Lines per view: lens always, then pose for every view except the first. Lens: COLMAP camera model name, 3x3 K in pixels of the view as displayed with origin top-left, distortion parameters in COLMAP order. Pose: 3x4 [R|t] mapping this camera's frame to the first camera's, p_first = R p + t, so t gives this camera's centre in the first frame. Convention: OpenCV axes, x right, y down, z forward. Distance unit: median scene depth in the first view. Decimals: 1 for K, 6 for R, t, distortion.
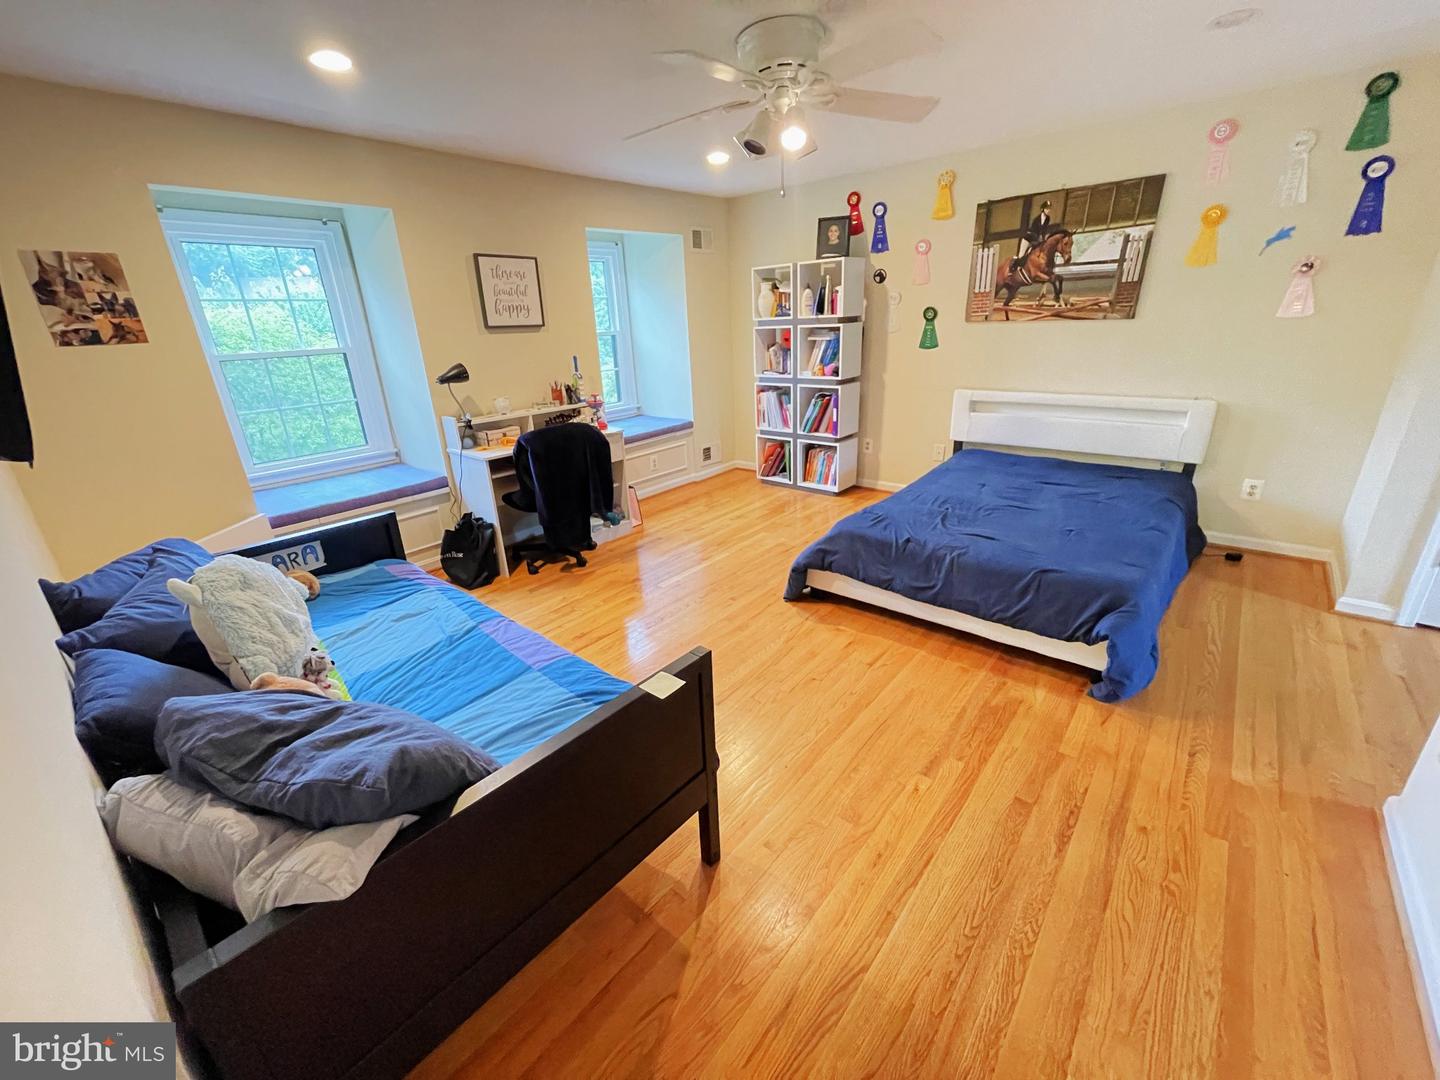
lens RADIAL K [[581.8, 0, 717.2], [0, 581.8, 536.3], [0, 0, 1]] dist [-0.003239, 0.001062]
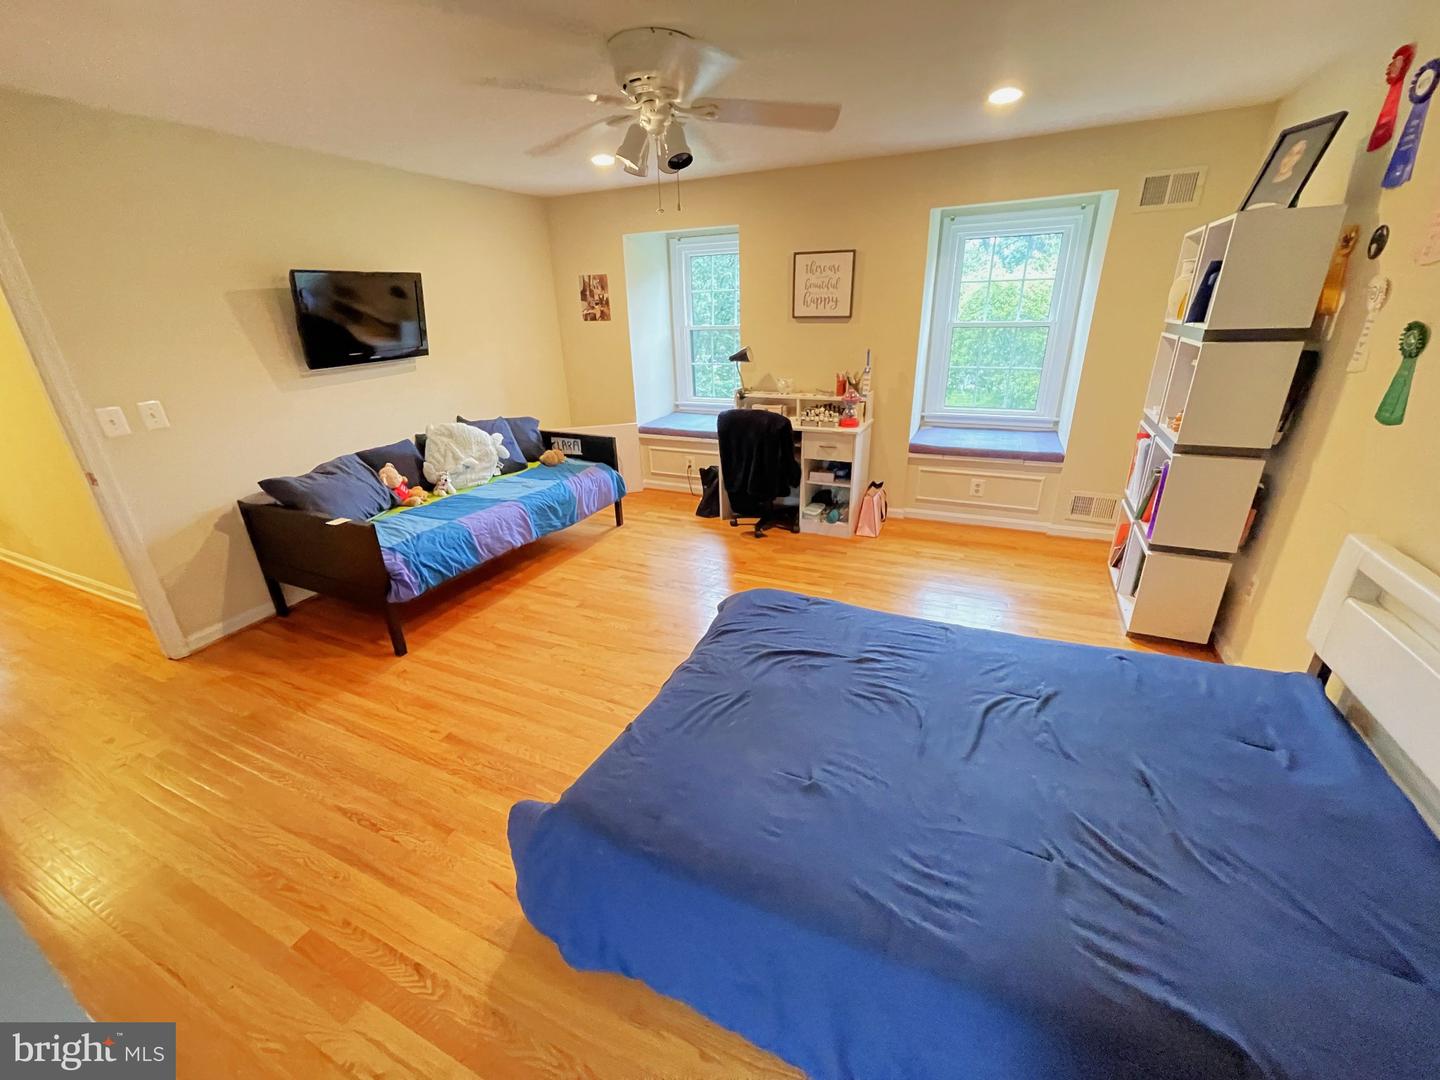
lens RADIAL K [[581.8, 0, 722.4], [0, 581.8, 542.1], [0, 0, 1]] dist [-0.003239, 0.001062]
pose [[0.274792, 0.396819, -0.875799, 1.100771], [-0.324318, 0.895737, 0.304094, -0.387996], [0.905156, 0.200475, 0.374837, 0.774108]]
